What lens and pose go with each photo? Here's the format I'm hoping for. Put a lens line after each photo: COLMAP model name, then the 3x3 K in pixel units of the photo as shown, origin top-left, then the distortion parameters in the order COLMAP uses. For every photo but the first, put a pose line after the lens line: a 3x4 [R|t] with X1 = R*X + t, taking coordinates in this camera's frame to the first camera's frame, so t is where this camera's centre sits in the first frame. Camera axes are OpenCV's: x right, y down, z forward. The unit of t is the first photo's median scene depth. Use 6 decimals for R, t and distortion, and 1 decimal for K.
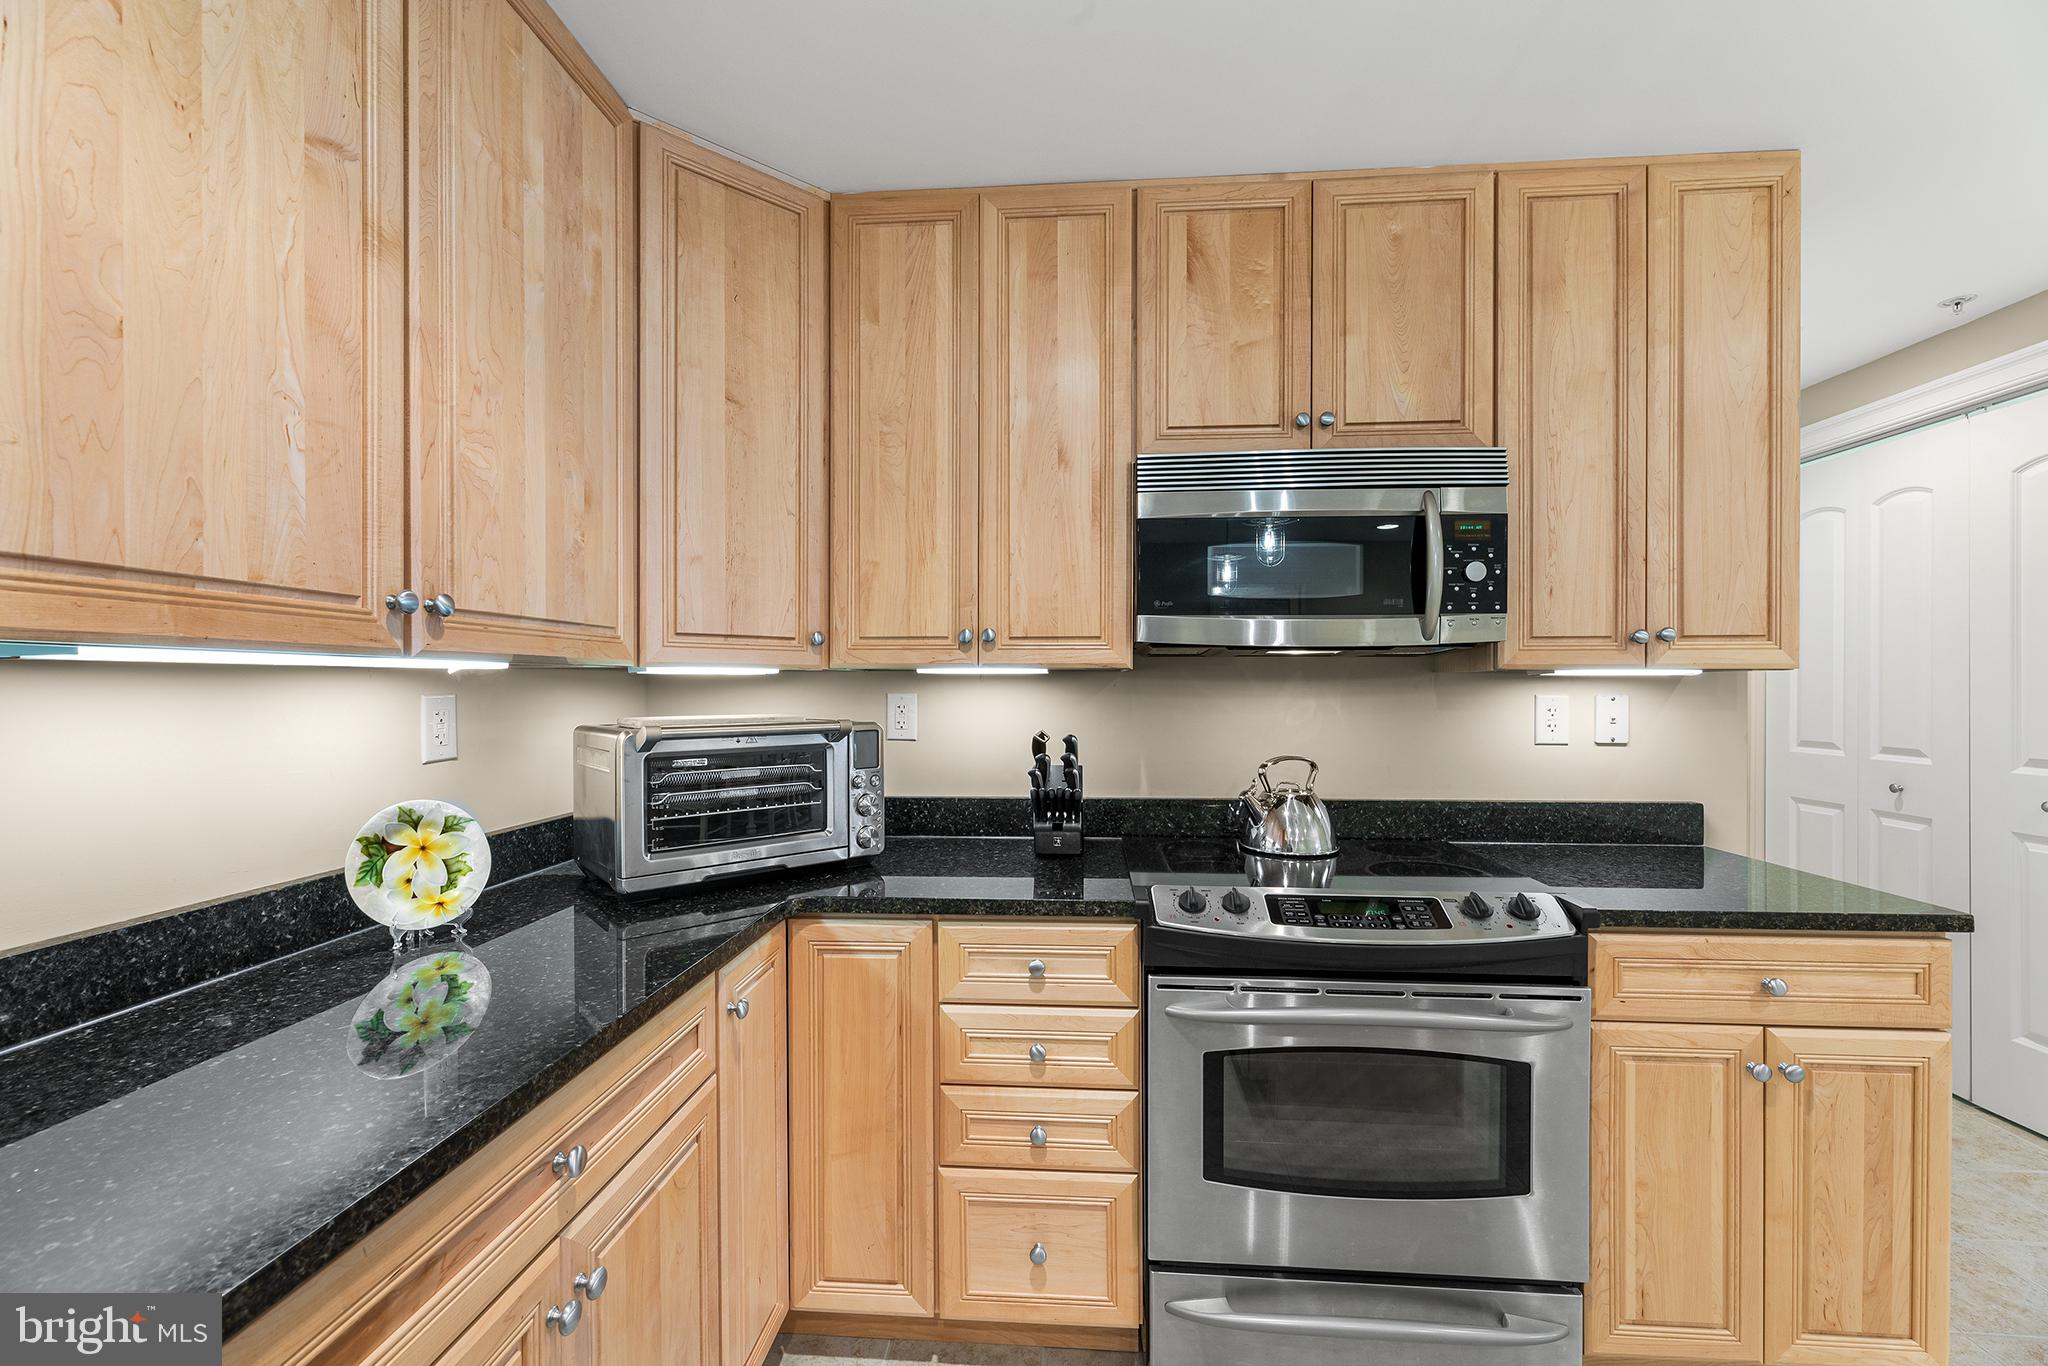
lens RADIAL K [[836.1, 0, 1025.2], [0, 836.1, 690.4], [0, 0, 1]] dist [0.000081, -0.000038]
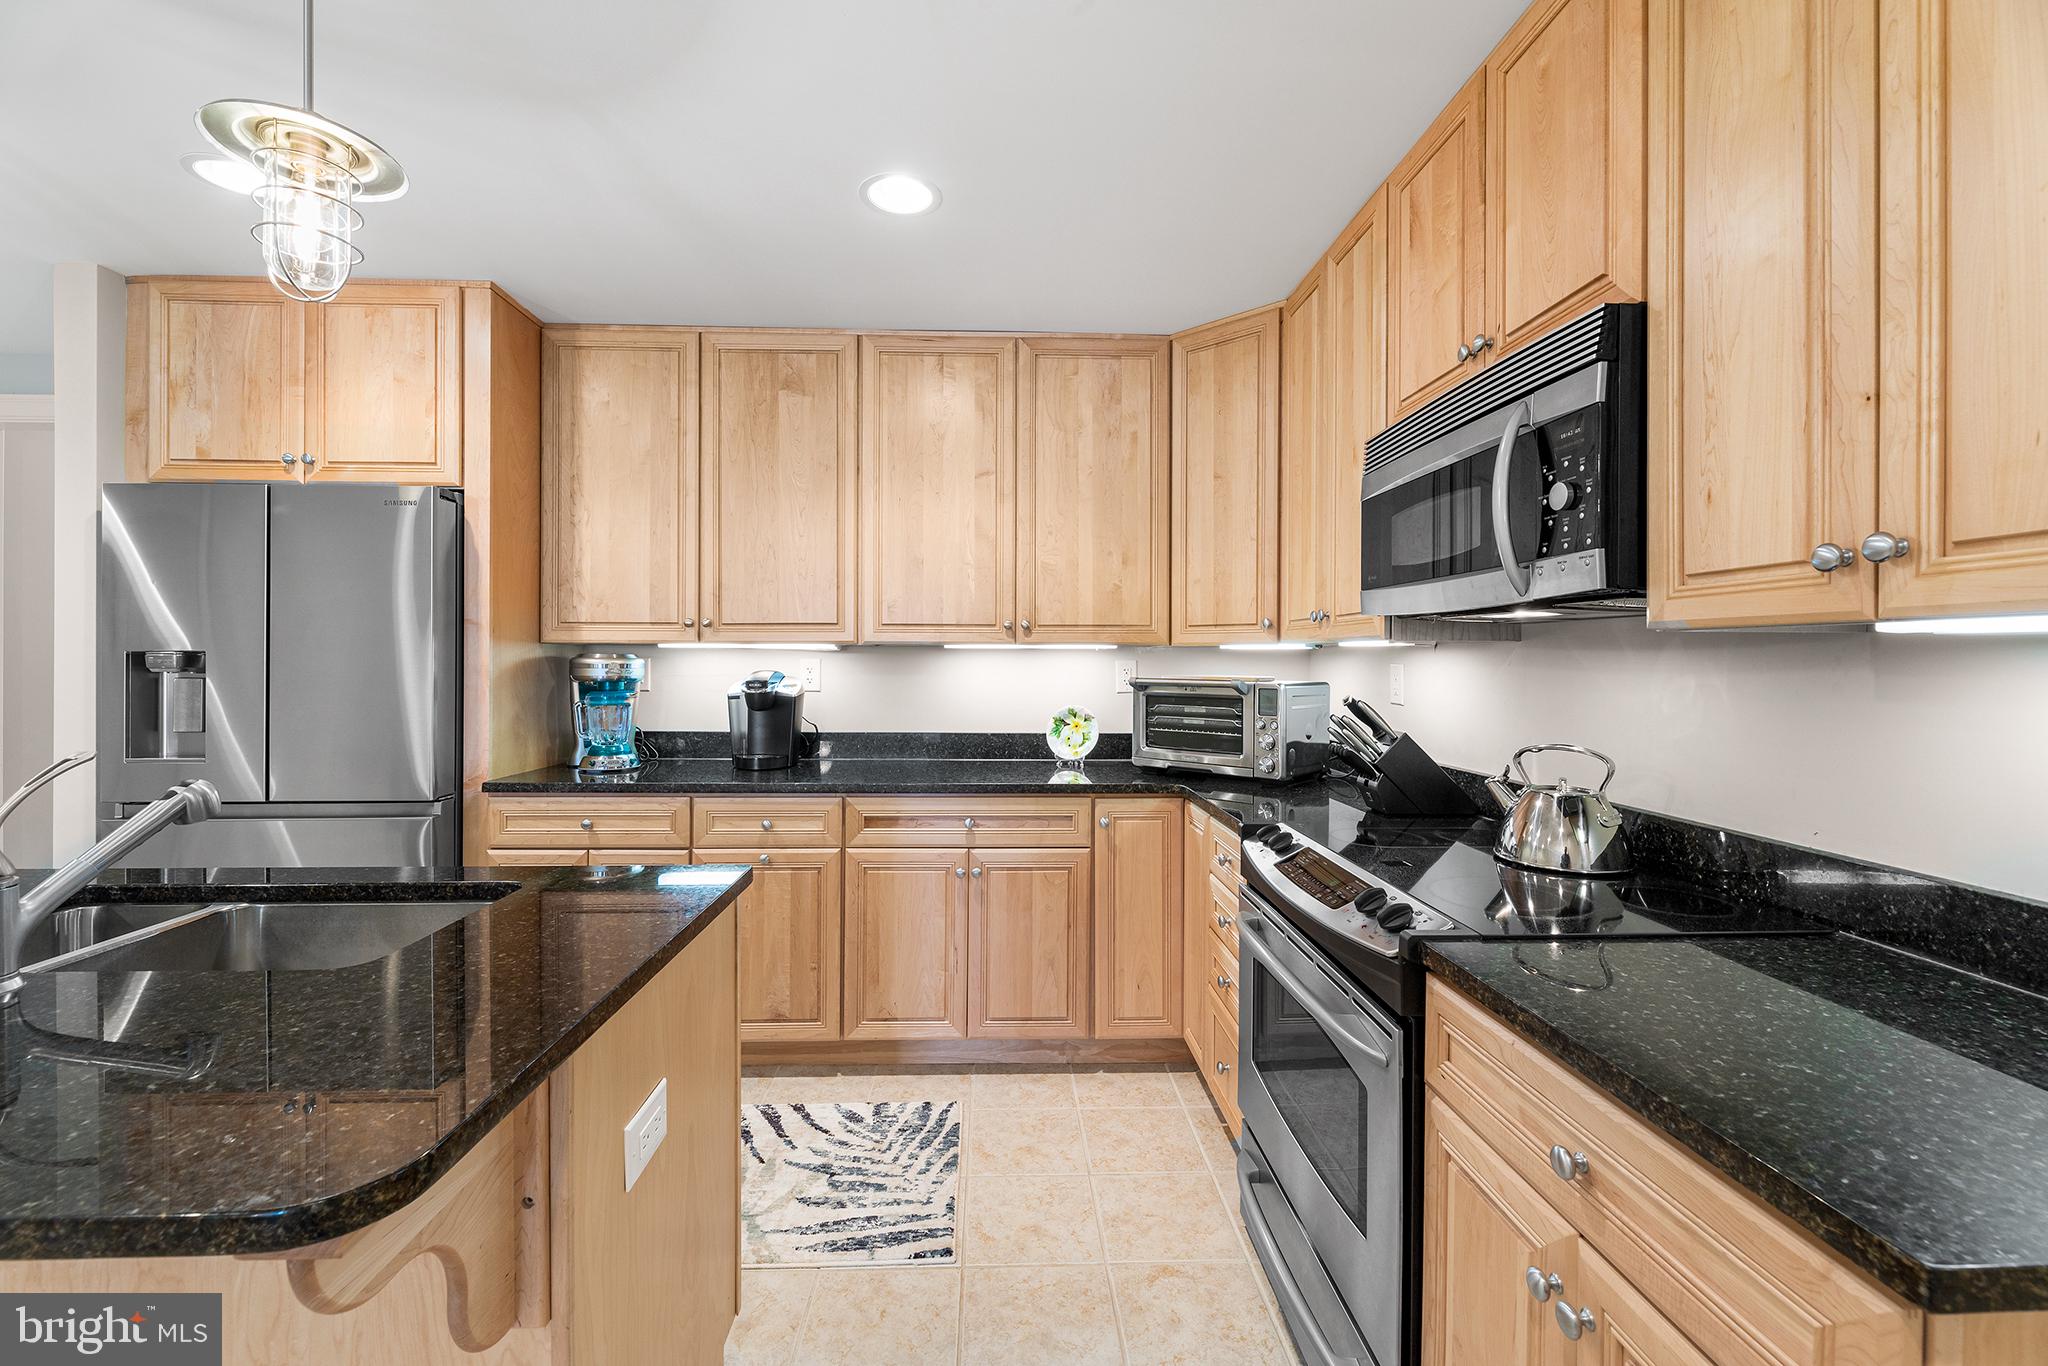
lens RADIAL K [[829.2, 0, 1025.2], [0, 829.2, 663.8], [0, 0, 1]] dist [0.000821, -0.000215]
pose [[0.113606, 0.006774, -0.993503, 1.325286], [-0.011364, 0.999920, 0.005519, 0.003876], [0.993461, 0.010663, 0.113673, 0.510737]]
